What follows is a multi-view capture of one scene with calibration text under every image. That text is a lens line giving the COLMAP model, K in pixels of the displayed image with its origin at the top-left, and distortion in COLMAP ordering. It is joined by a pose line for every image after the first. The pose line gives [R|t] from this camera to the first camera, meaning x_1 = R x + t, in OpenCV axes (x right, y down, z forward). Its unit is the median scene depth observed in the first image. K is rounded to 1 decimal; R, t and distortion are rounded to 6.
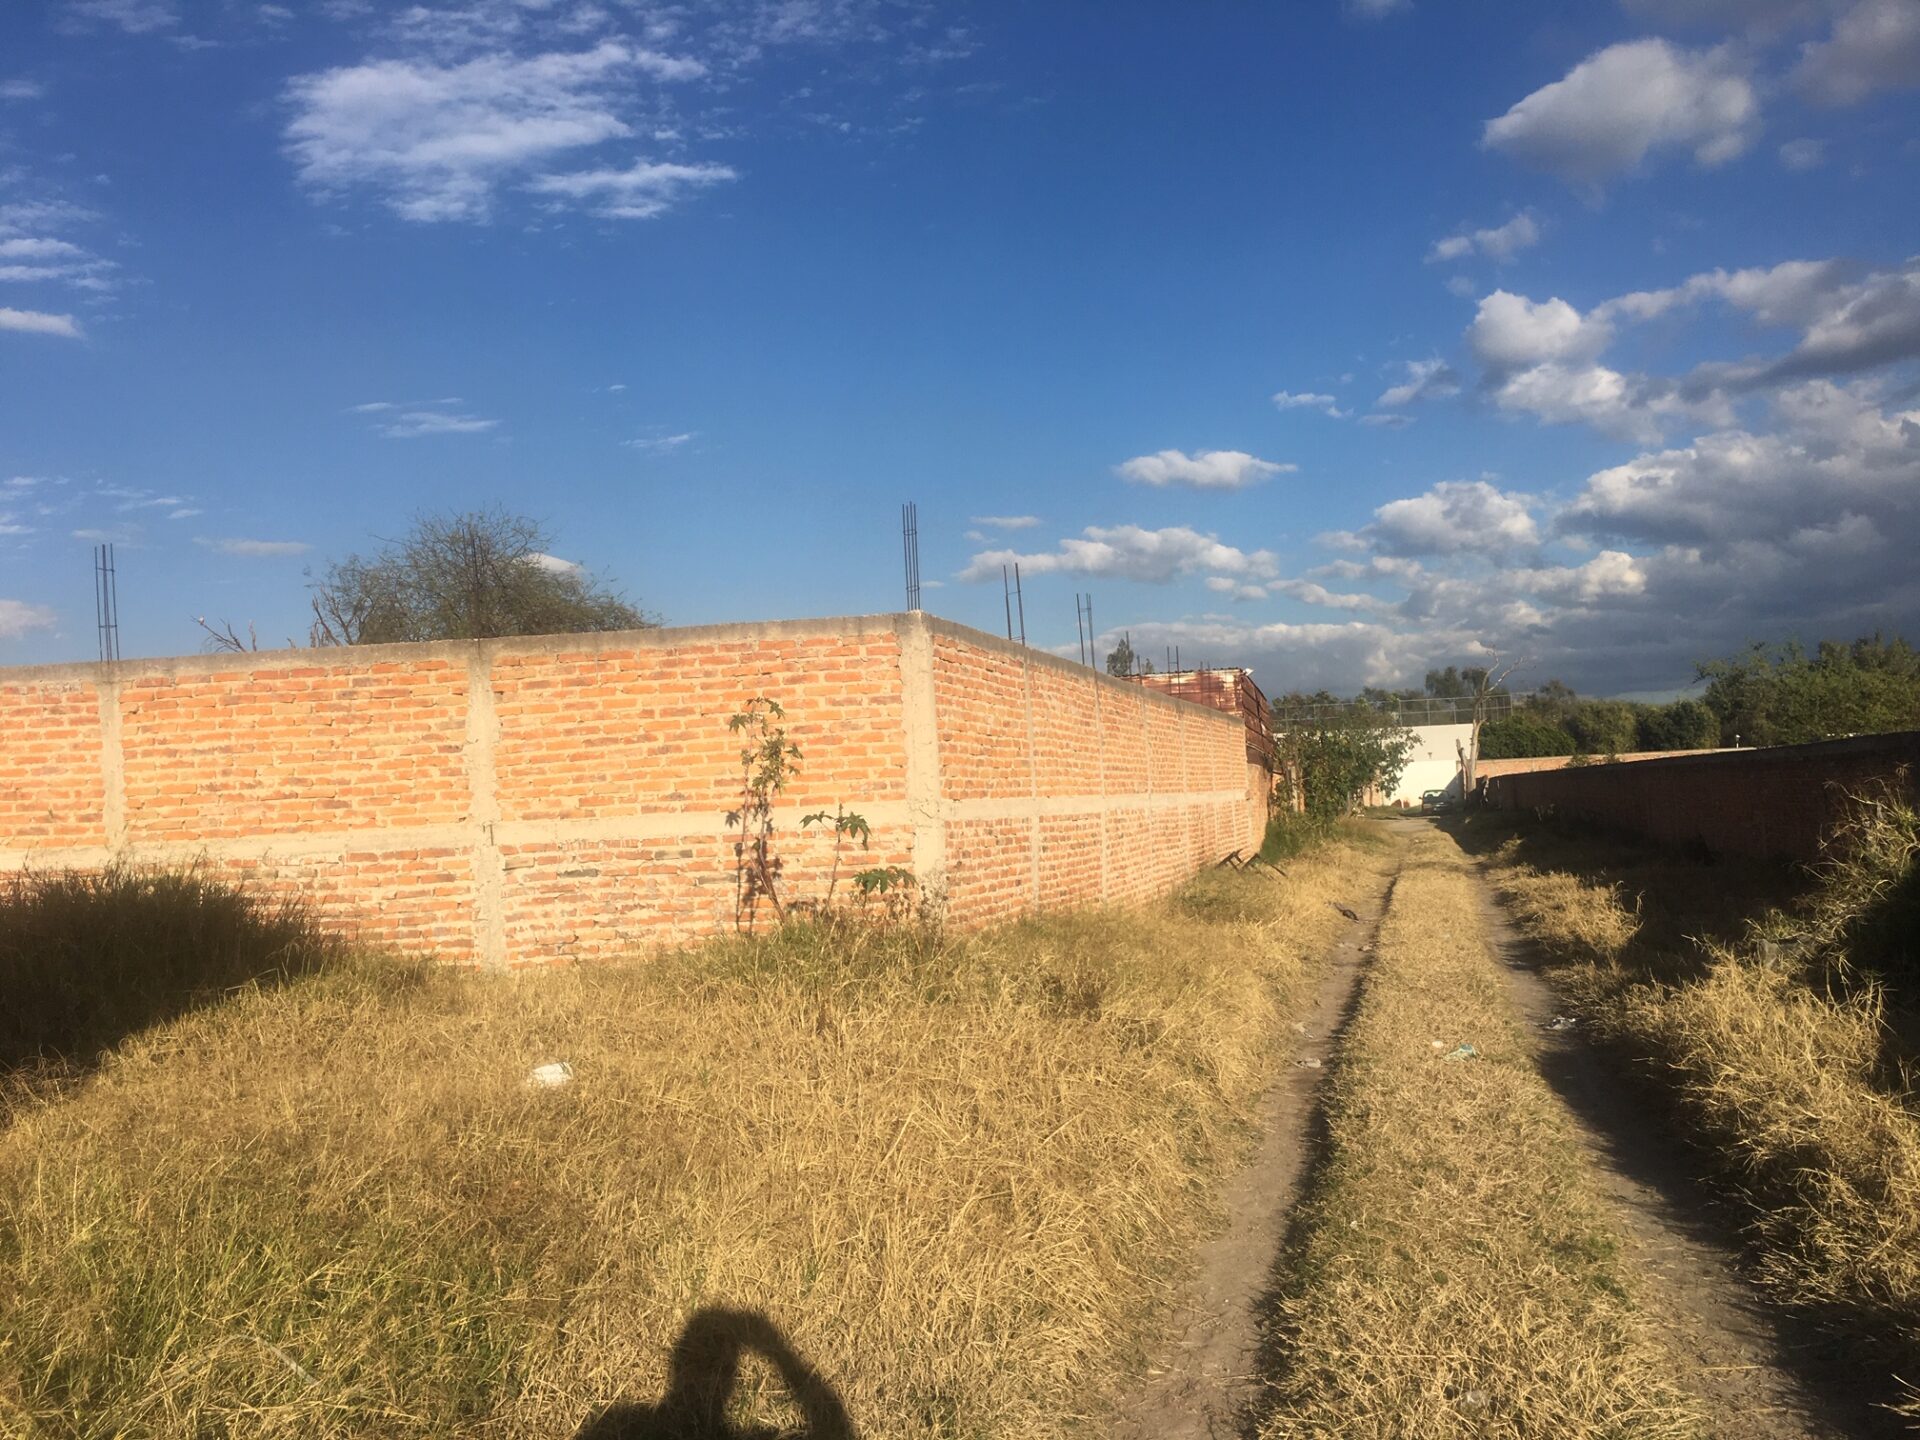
lens RADIAL K [[1614.7, 0, 973.0], [0, 1614.7, 711.8], [0, 0, 1]] dist [0.074150, -0.078090]
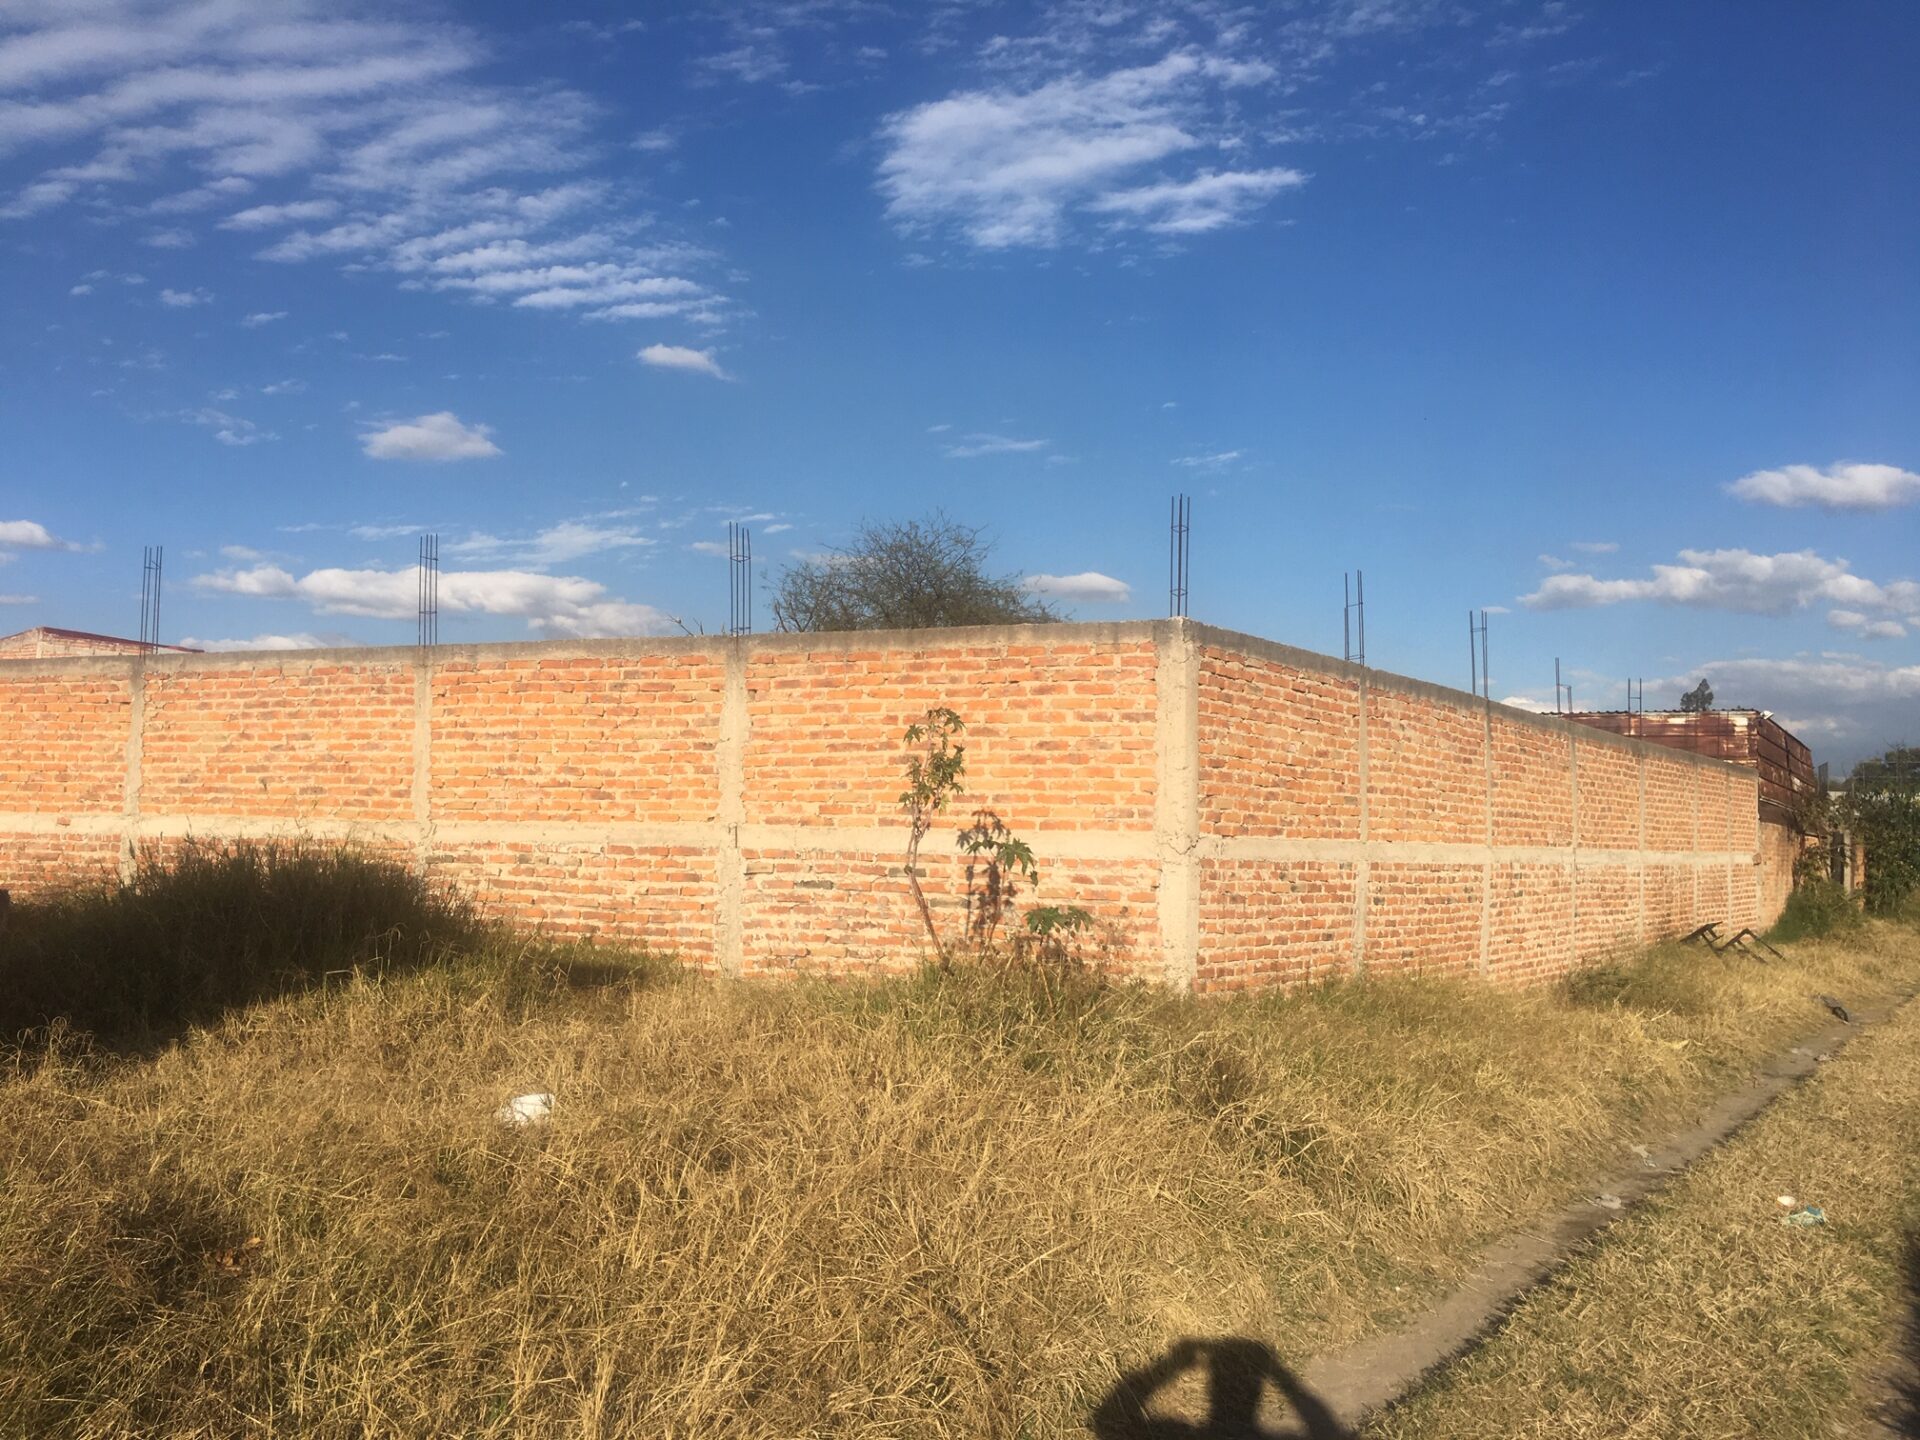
lens RADIAL K [[1614.7, 0, 1045.6], [0, 1614.7, 767.3], [0, 0, 1]] dist [0.074150, -0.078090]
pose [[0.944359, 0.056687, -0.323995, 0.144295], [-0.050886, 0.998357, 0.026355, -0.000513], [0.324956, -0.008402, 0.945692, 0.114095]]
